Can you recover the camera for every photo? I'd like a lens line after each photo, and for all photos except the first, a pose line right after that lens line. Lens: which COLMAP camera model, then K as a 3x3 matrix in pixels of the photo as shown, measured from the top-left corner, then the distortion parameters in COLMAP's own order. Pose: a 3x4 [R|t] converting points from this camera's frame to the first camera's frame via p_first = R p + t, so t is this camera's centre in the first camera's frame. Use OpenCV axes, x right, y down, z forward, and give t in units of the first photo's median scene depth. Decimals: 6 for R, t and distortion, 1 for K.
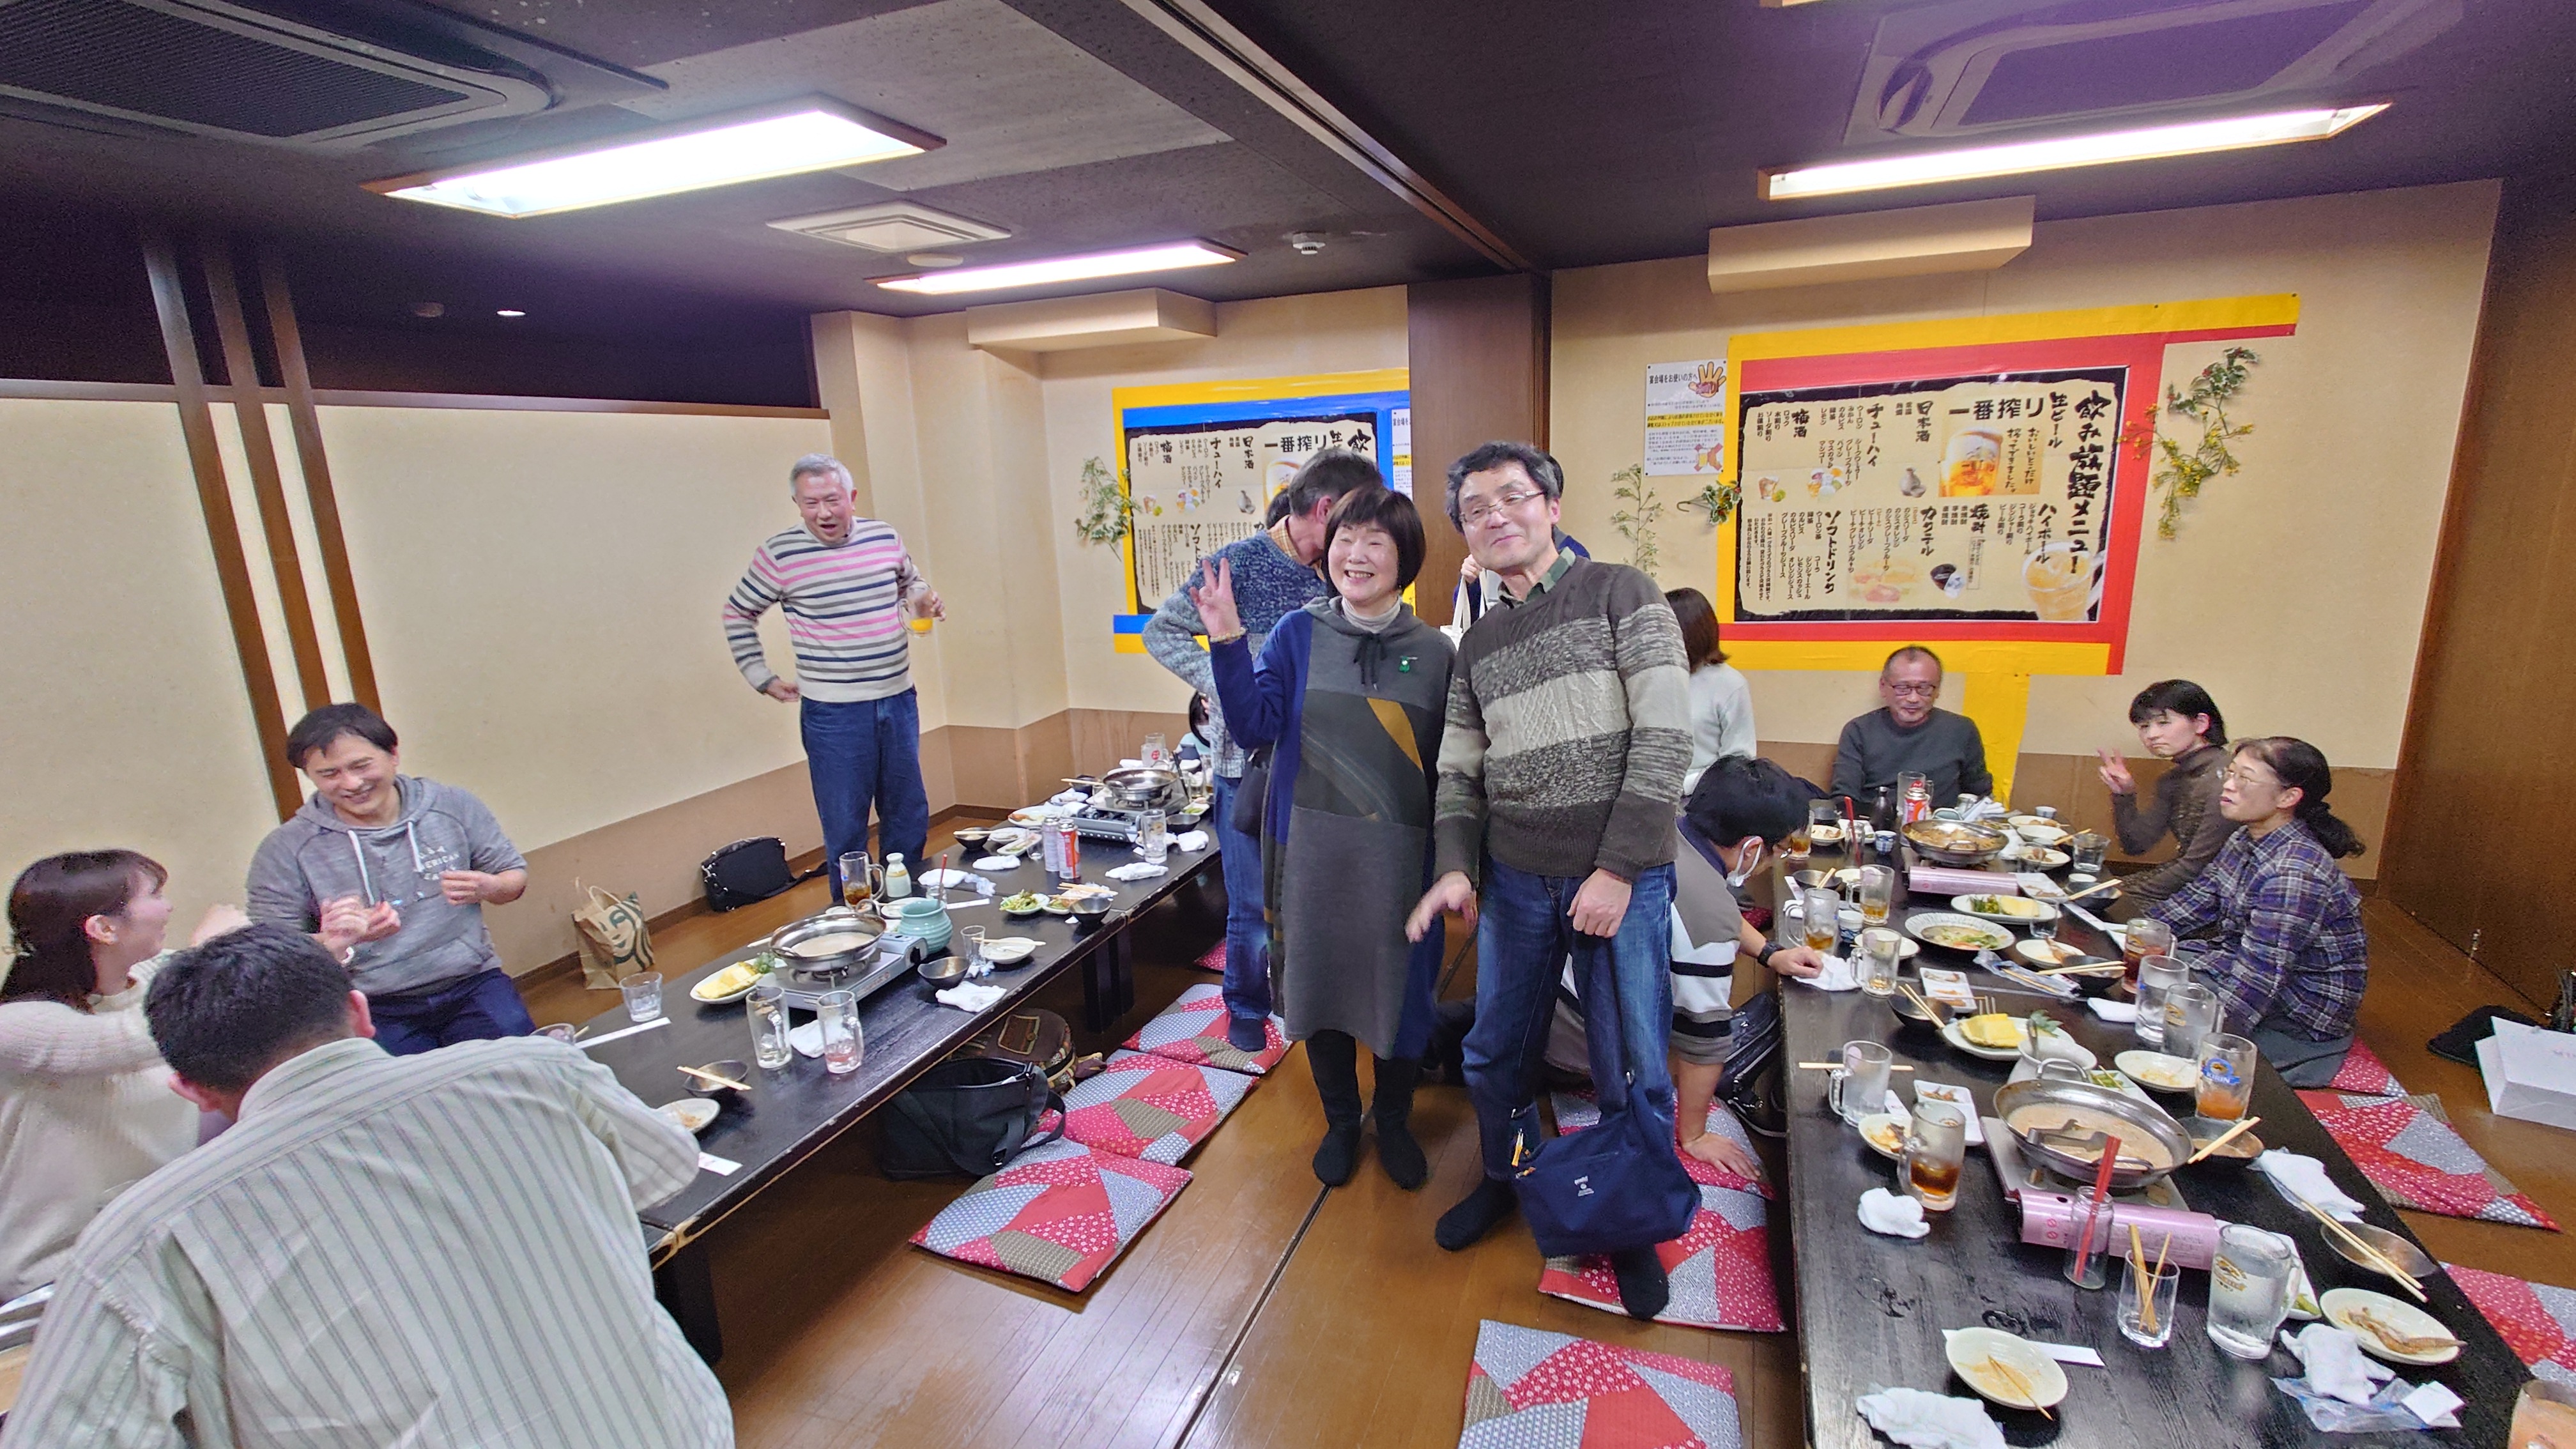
lens RADIAL K [[1140.6, 0, 1288.0], [0, 1140.6, 724.5], [0, 0, 1]] dist [-0.001574, -0.000897]
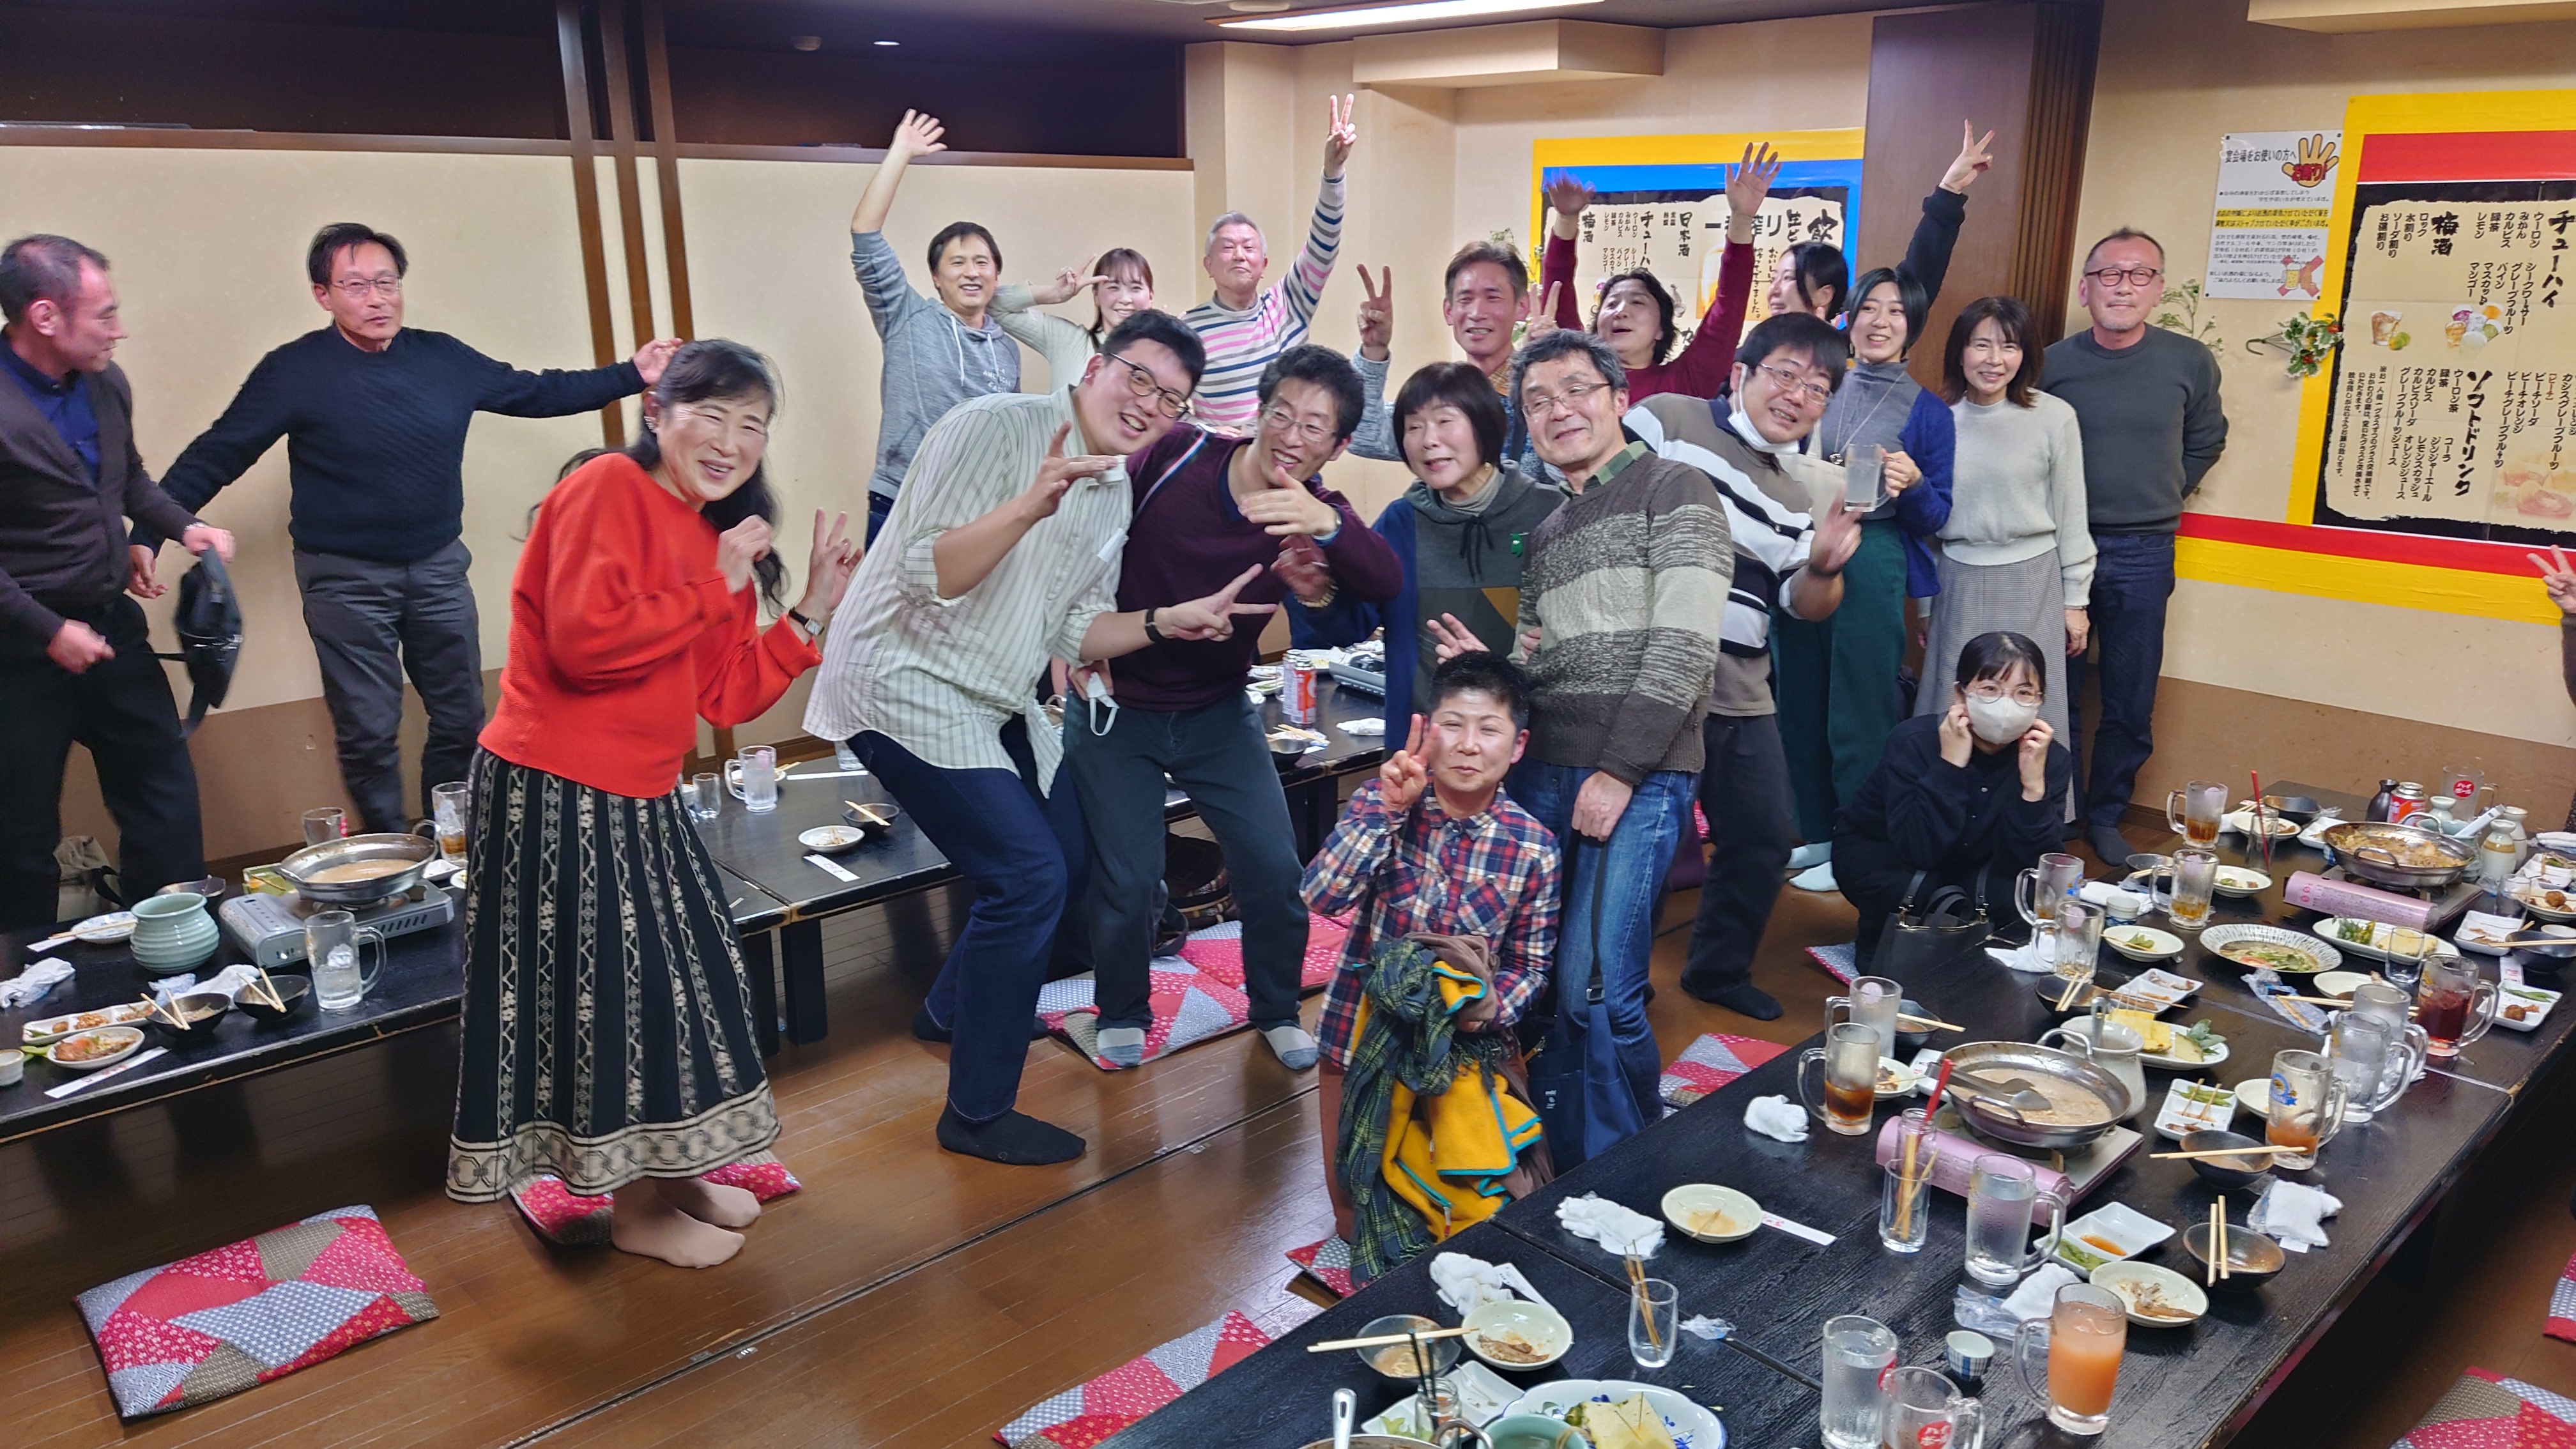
lens RADIAL K [[1785.6, 0, 1323.6], [0, 1785.6, 714.2], [0, 0, 1]] dist [0.094506, -0.105729]
pose [[0.910066, 0.153109, -0.385146, 0.405757], [-0.129416, 0.987777, 0.086878, 0.004212], [0.393741, -0.029221, 0.918757, -0.308863]]
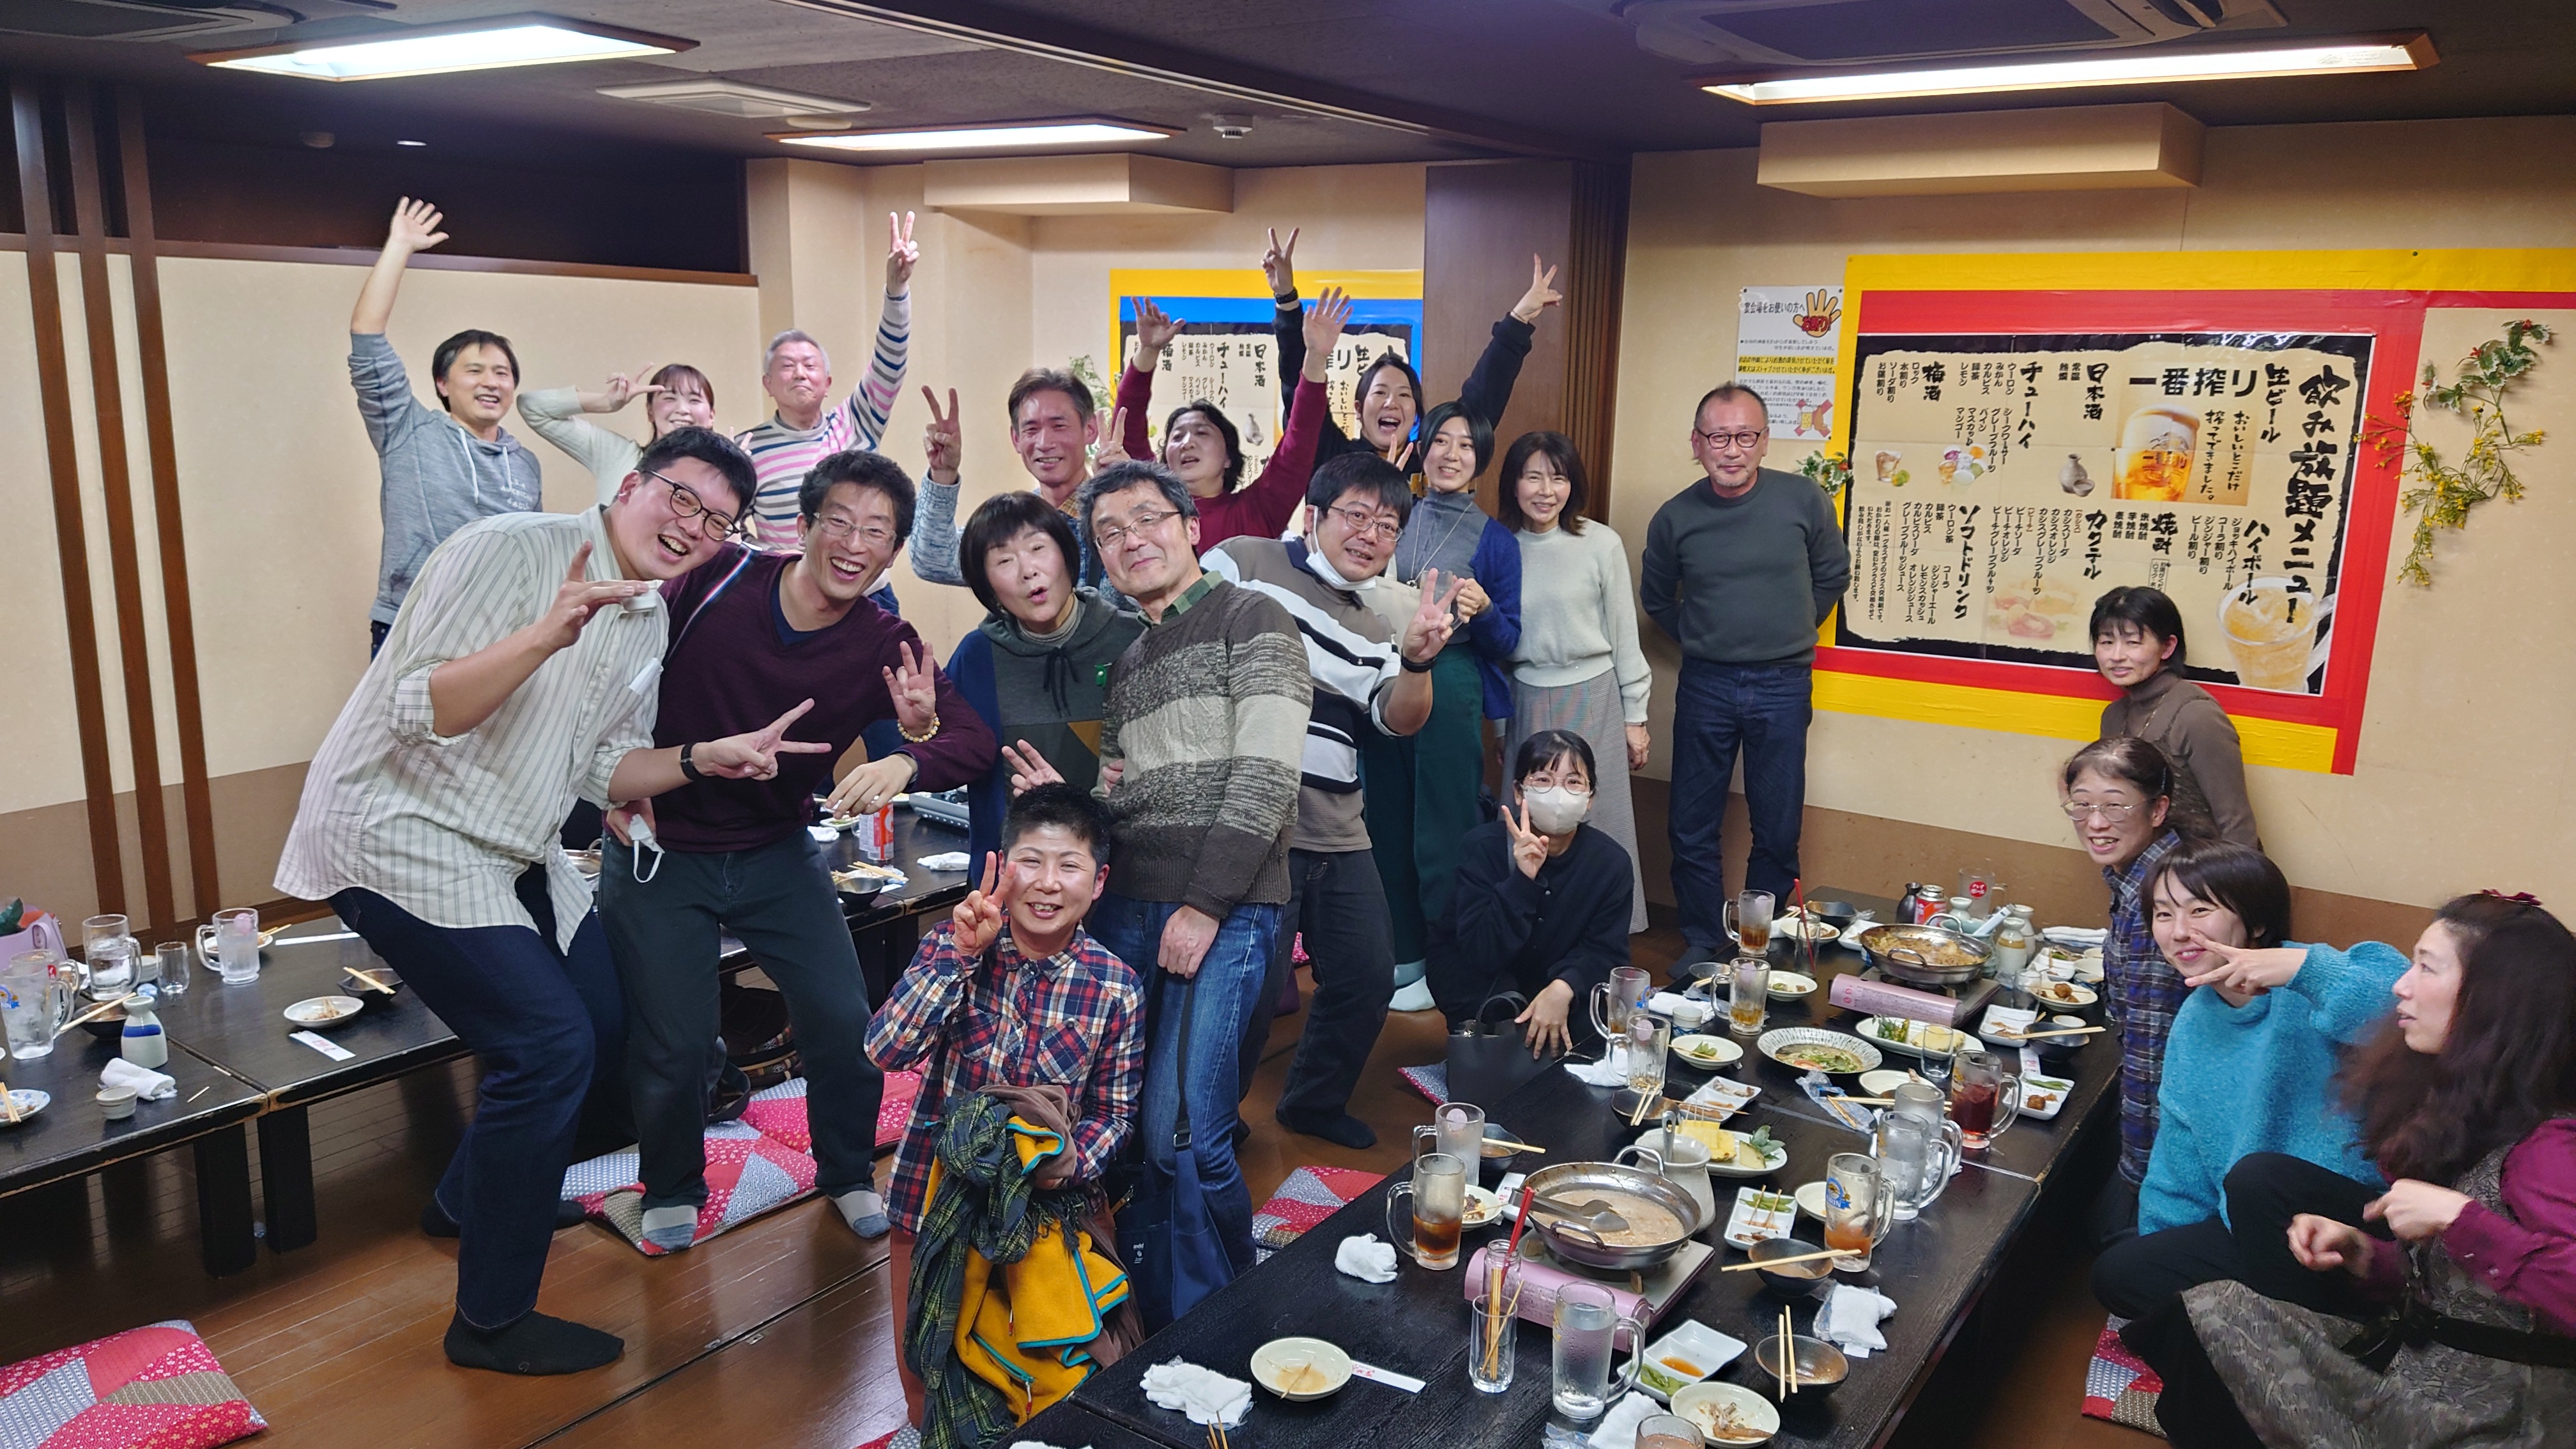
lens RADIAL K [[1797.5, 0, 1272.2], [0, 1797.5, 707.1], [0, 0, 1]] dist [0.081819, -0.082422]
pose [[0.970793, 0.110729, -0.212838, 0.408940], [-0.115087, 0.993322, -0.008157, -0.000818], [0.210513, 0.032413, 0.977053, -0.277235]]
